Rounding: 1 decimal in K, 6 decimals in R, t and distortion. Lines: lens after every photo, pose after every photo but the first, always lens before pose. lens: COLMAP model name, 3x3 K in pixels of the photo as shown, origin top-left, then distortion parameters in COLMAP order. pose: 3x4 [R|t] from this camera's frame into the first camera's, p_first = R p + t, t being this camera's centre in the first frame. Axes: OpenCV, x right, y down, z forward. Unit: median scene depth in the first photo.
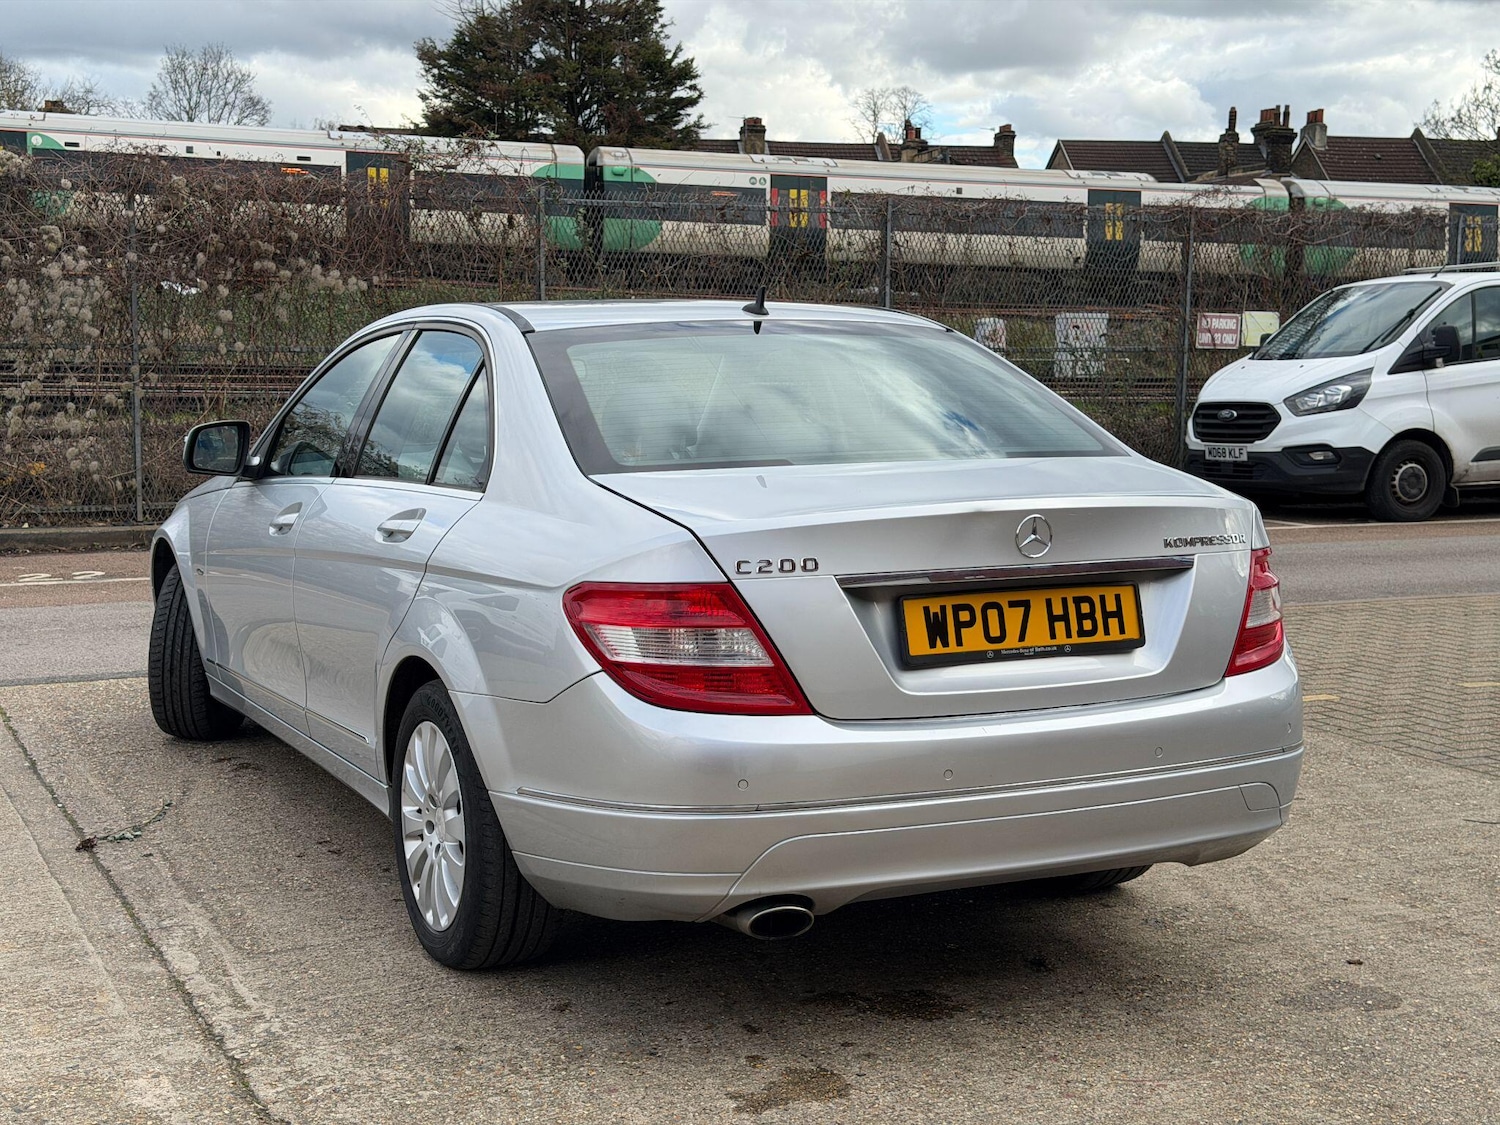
lens RADIAL K [[2084.2, 0, 738.6], [0, 2084.2, 592.2], [0, 0, 1]] dist [0.184625, -0.308661]
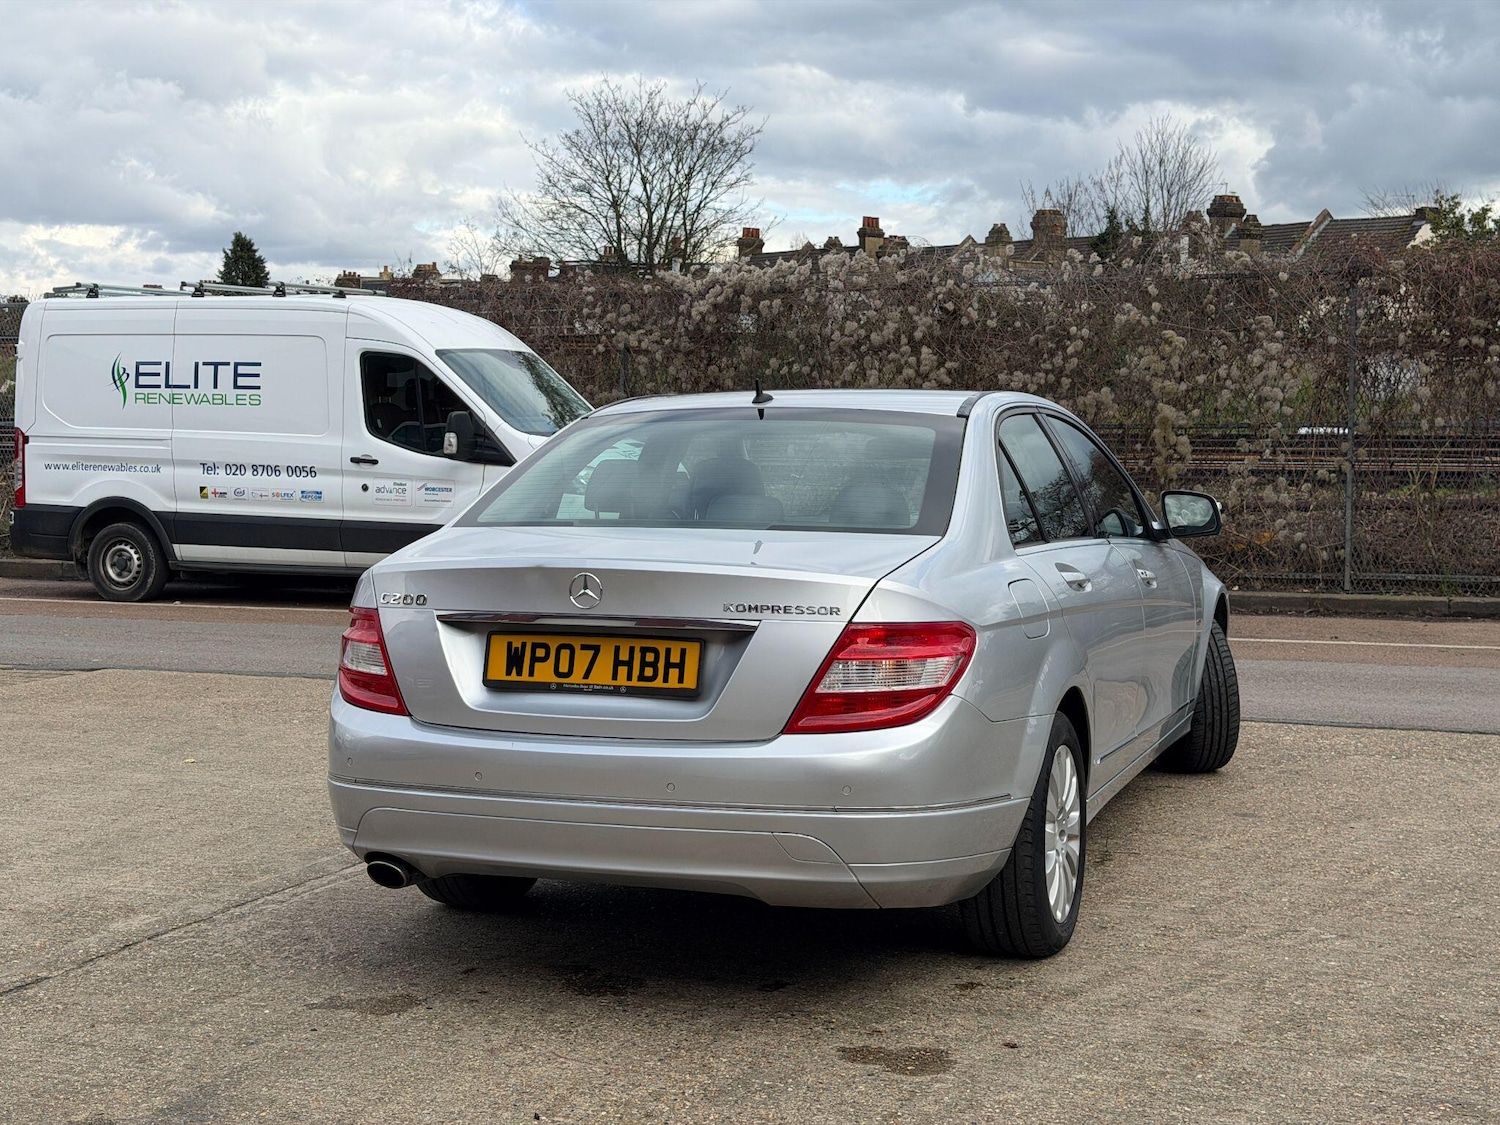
lens RADIAL K [[2084.2, 0, 738.6], [0, 2084.2, 592.2], [0, 0, 1]] dist [0.184625, -0.308661]
pose [[0.680798, 0.057713, -0.730194, 0.940124], [-0.082826, 0.996563, 0.001542, -0.030883], [0.727773, 0.059429, 0.683238, 0.219066]]
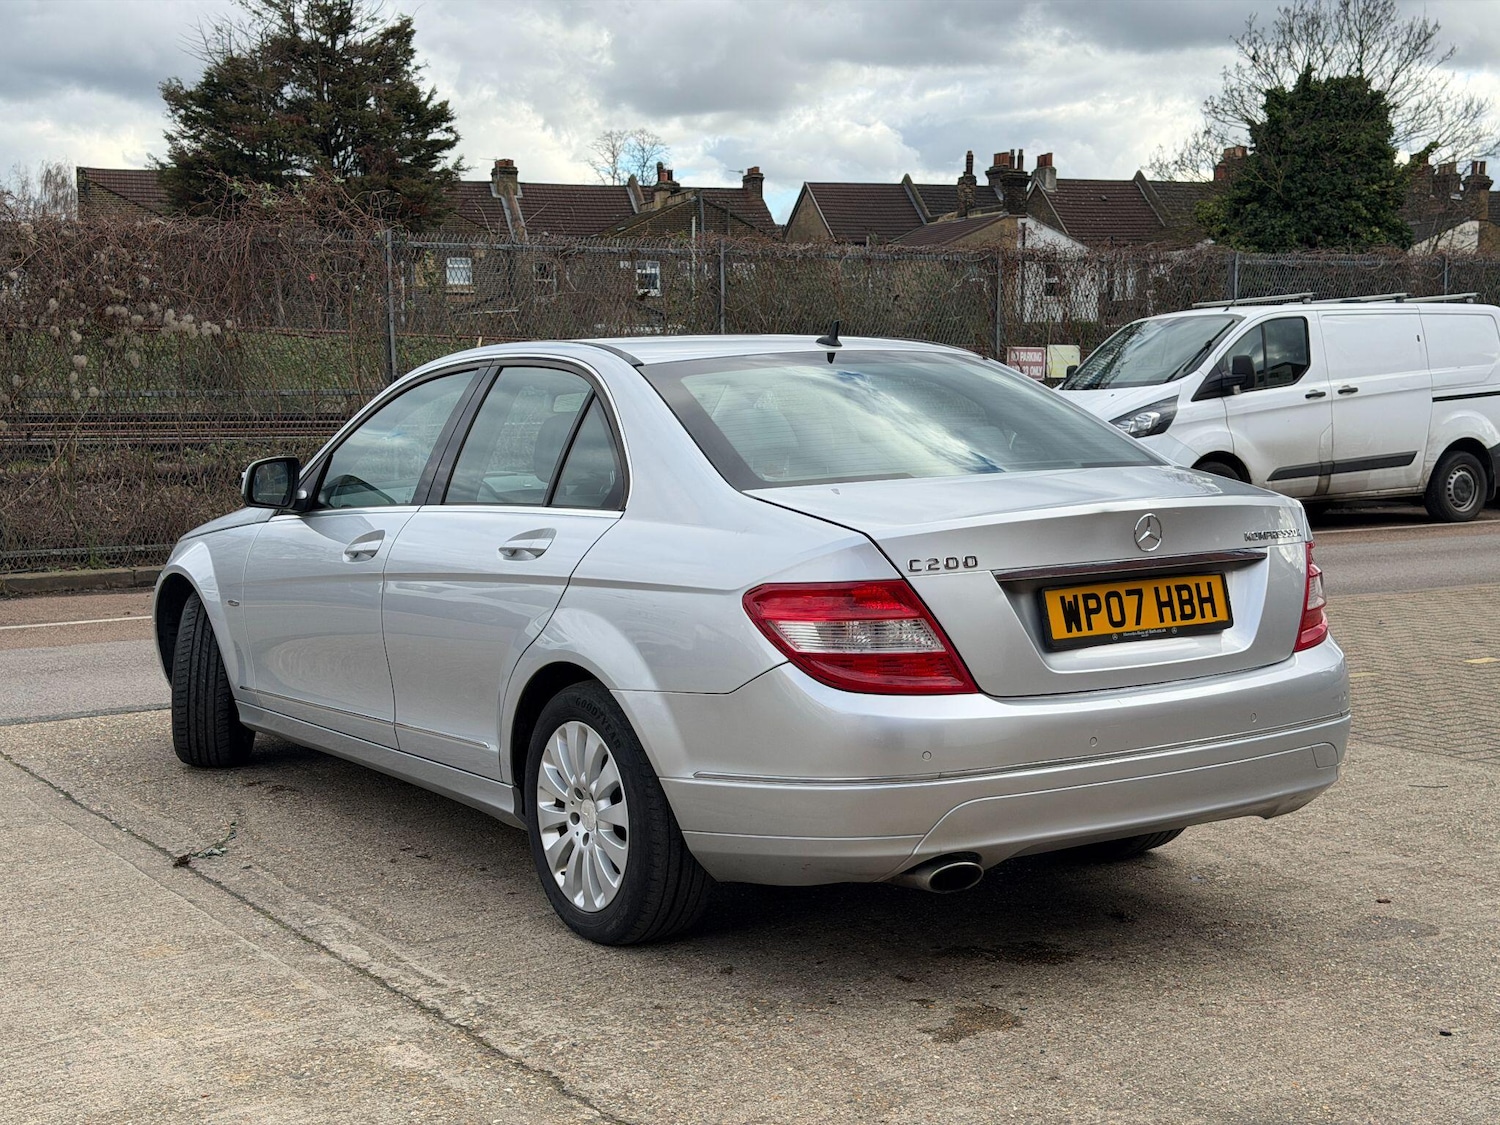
lens RADIAL K [[2081.1, 0, 755.9], [0, 2081.1, 607.9], [0, 0, 1]] dist [0.187237, -0.315840]
pose [[0.991157, -0.031921, 0.128798, -0.193769], [0.033382, 0.999400, -0.009197, 0.015690], [-0.128427, 0.013415, 0.991628, -0.095582]]
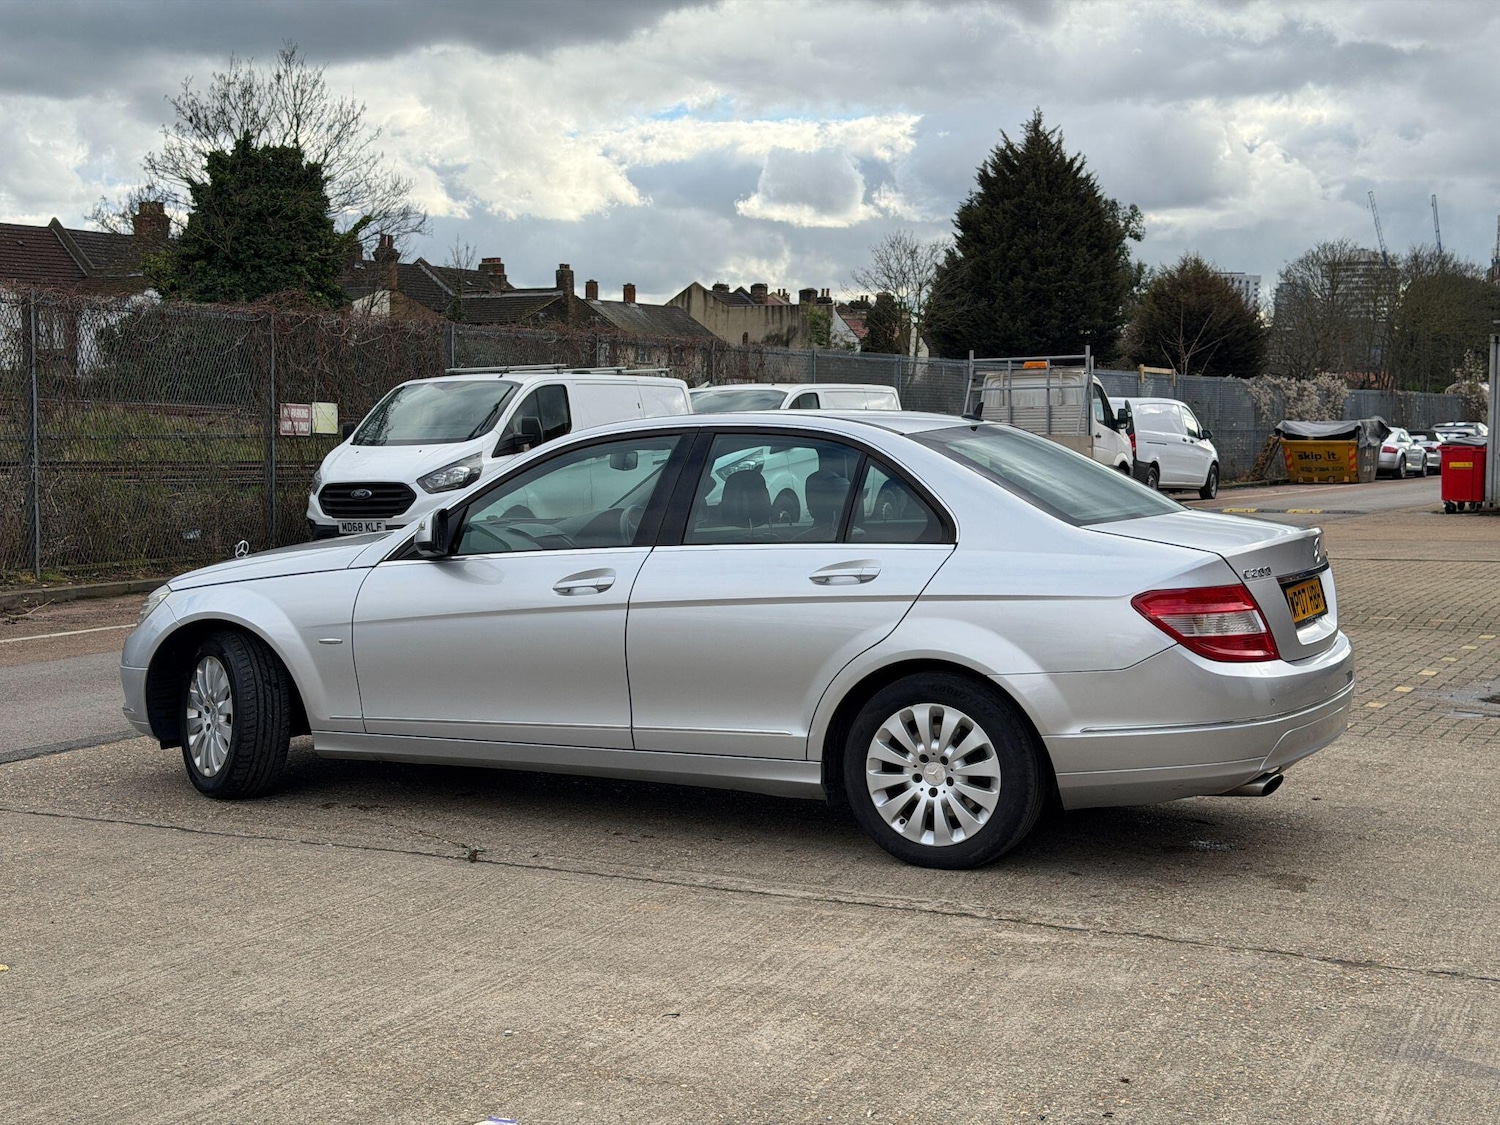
lens RADIAL K [[2084.2, 0, 738.6], [0, 2084.2, 592.2], [0, 0, 1]] dist [0.184625, -0.308661]
pose [[0.791360, -0.055163, 0.608857, -1.129154], [0.078323, 0.996862, -0.011483, -0.008618], [-0.606312, 0.056775, 0.793197, -0.071378]]
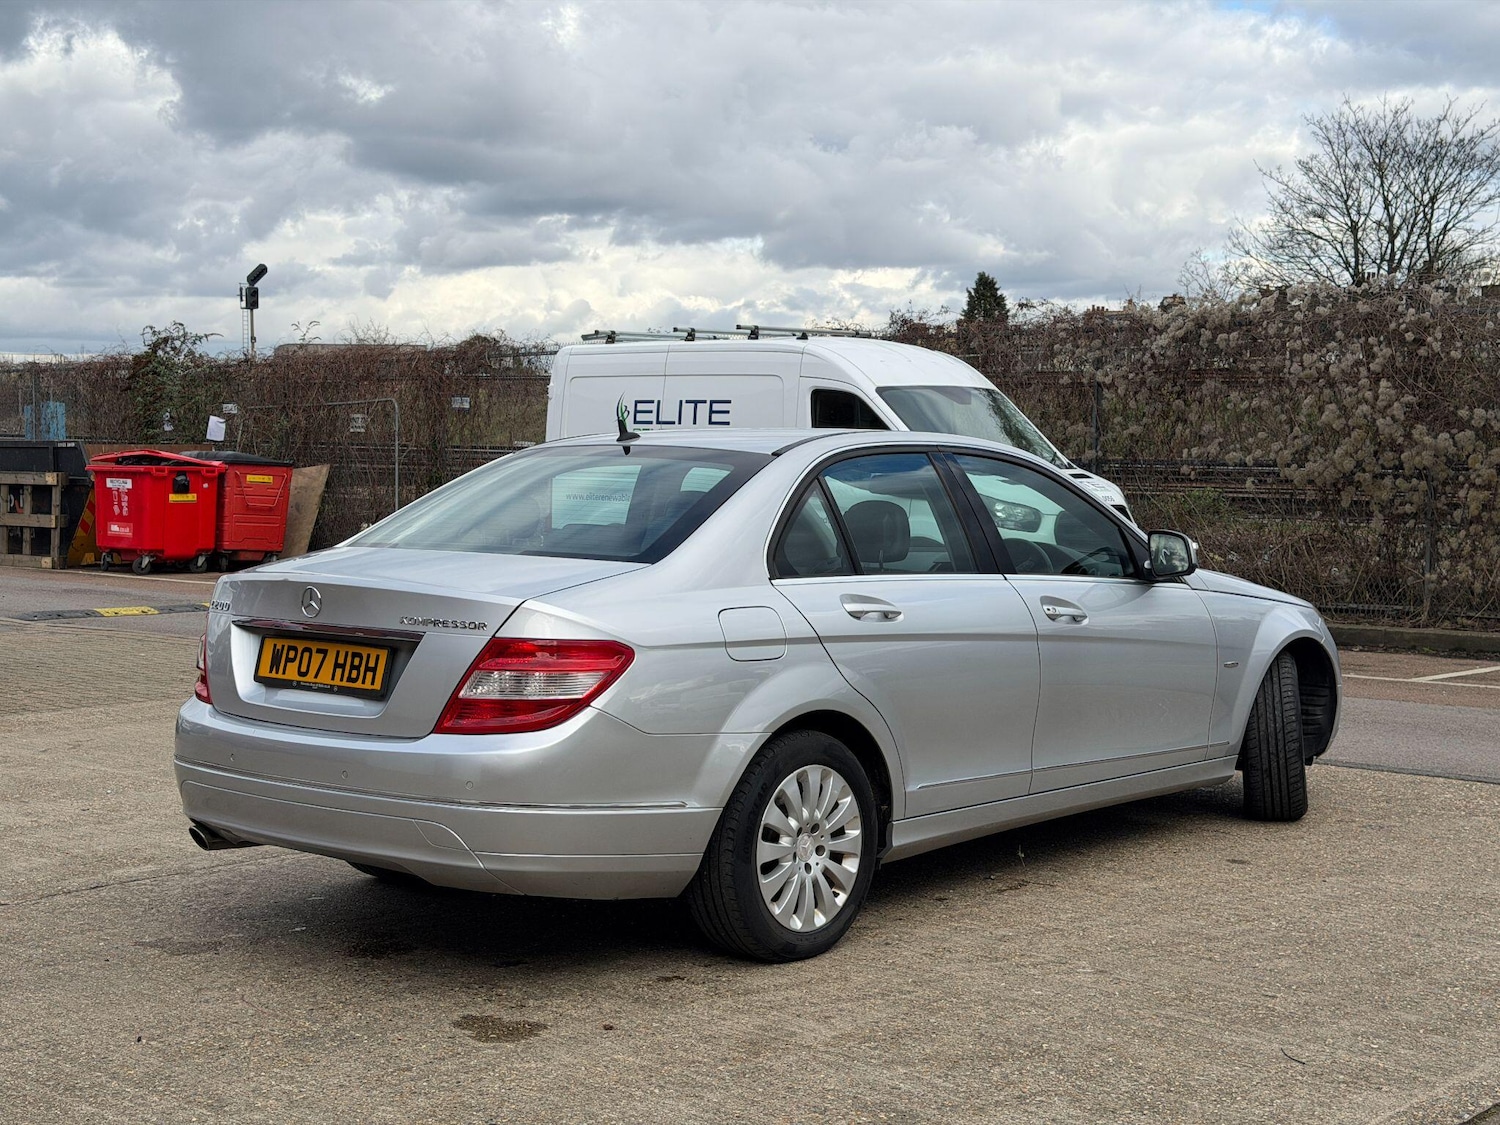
lens RADIAL K [[2085.8, 0, 740.4], [0, 2085.8, 559.1], [0, 0, 1]] dist [0.172701, -0.245054]
pose [[0.378775, 0.049311, -0.924174, 1.349215], [-0.113213, 0.993549, 0.006611, -0.084898], [0.918538, 0.102125, 0.381914, 0.637189]]
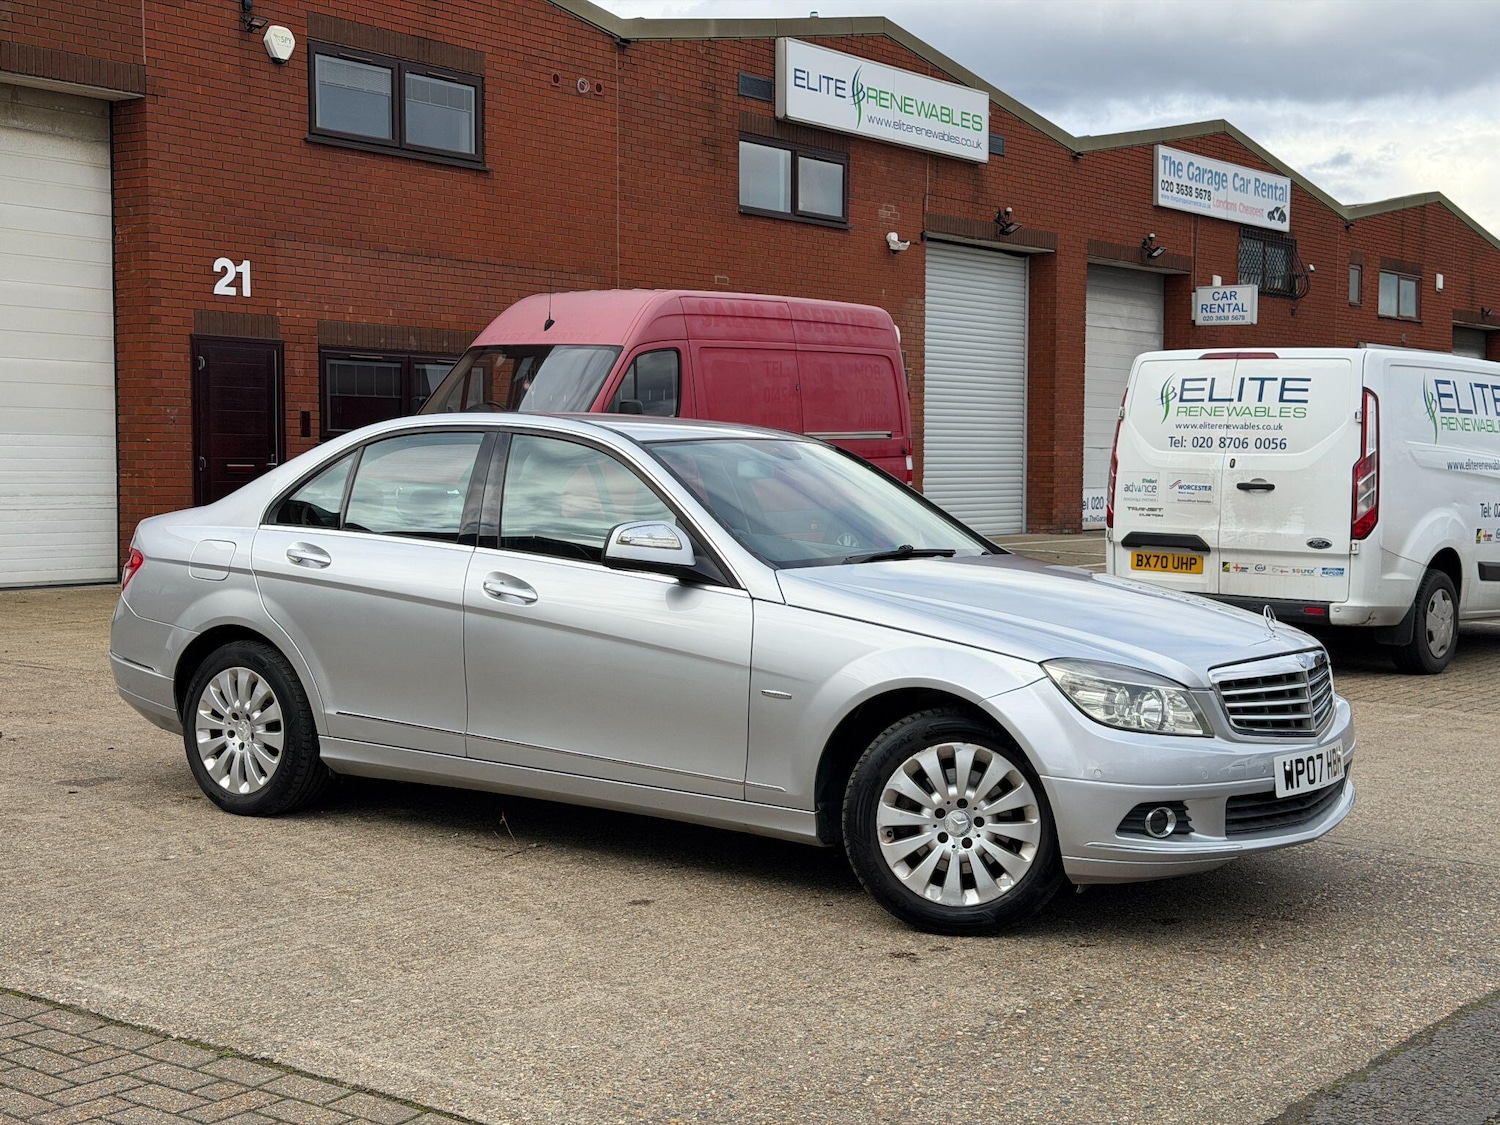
lens RADIAL K [[2084.2, 0, 738.6], [0, 2084.2, 592.2], [0, 0, 1]] dist [0.184625, -0.308661]
pose [[-0.881740, 0.015430, -0.471483, 0.617193], [-0.077648, 0.981085, 0.177319, -0.347467], [0.465301, 0.192959, -0.863864, 2.836861]]
